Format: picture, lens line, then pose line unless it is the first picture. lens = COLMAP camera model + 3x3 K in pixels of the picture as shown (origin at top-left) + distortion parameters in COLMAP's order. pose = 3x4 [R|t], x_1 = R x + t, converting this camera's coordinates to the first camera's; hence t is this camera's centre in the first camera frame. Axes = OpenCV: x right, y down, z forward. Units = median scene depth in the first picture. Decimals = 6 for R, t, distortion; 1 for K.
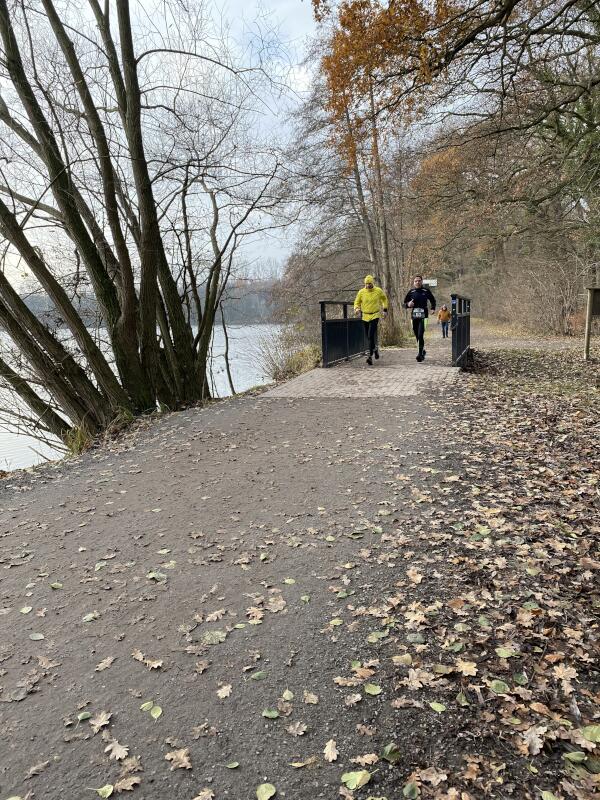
lens RADIAL K [[610.6, 0, 300.0], [0, 610.6, 400.0], [0, 0, 1]] dist [-0.004191, -0.012402]
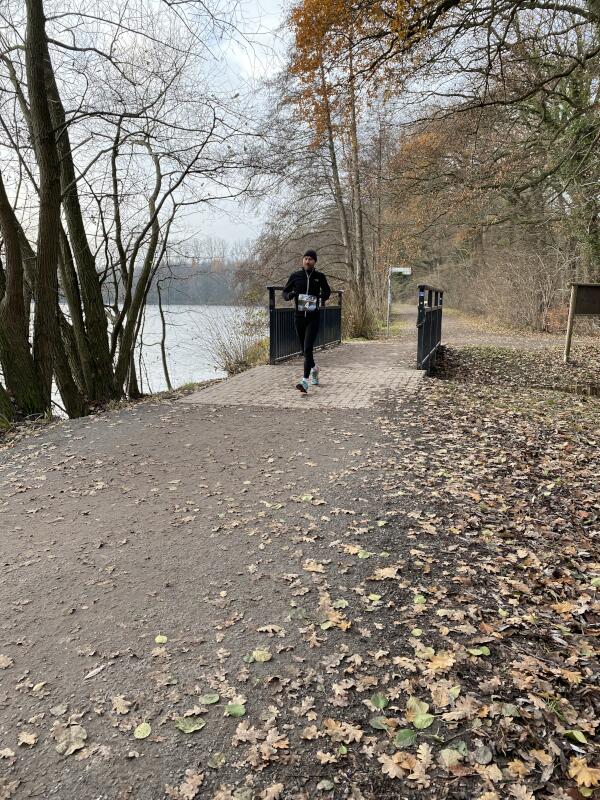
lens RADIAL K [[610.6, 0, 300.0], [0, 610.6, 400.0], [0, 0, 1]] dist [-0.004191, -0.012402]
pose [[0.998579, 0.033380, 0.041536, 0.067303], [-0.034483, 0.999064, 0.026130, -0.037677], [-0.040625, -0.027525, 0.998795, 0.194251]]
